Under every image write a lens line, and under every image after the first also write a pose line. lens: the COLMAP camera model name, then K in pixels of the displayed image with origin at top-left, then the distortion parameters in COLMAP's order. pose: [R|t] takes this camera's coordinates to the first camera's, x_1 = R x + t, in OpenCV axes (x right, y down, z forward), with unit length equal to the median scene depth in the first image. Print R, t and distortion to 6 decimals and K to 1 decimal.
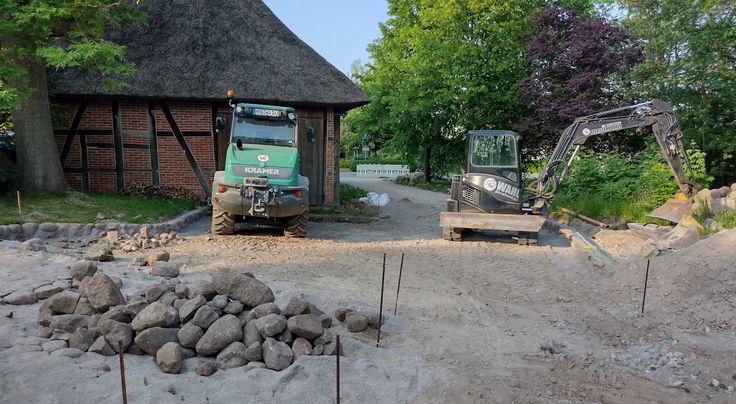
lens RADIAL K [[547.2, 0, 368.0], [0, 547.2, 202.0], [0, 0, 1]] dist [0.117087, -0.188256]
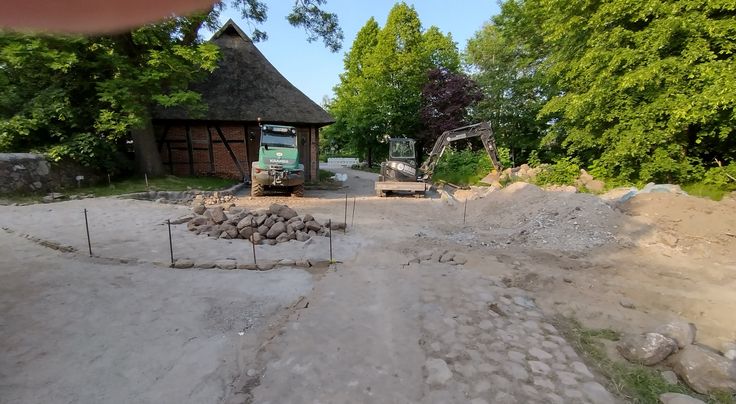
lens RADIAL K [[340.4, 0, 372.8], [0, 340.4, 198.4], [0, 0, 1]] dist [-0.000252, 0.000168]
pose [[0.993462, -0.026194, 0.111116, -0.006969], [0.020789, 0.998556, 0.049527, 0.015812], [-0.112253, -0.046893, 0.992573, -0.157725]]
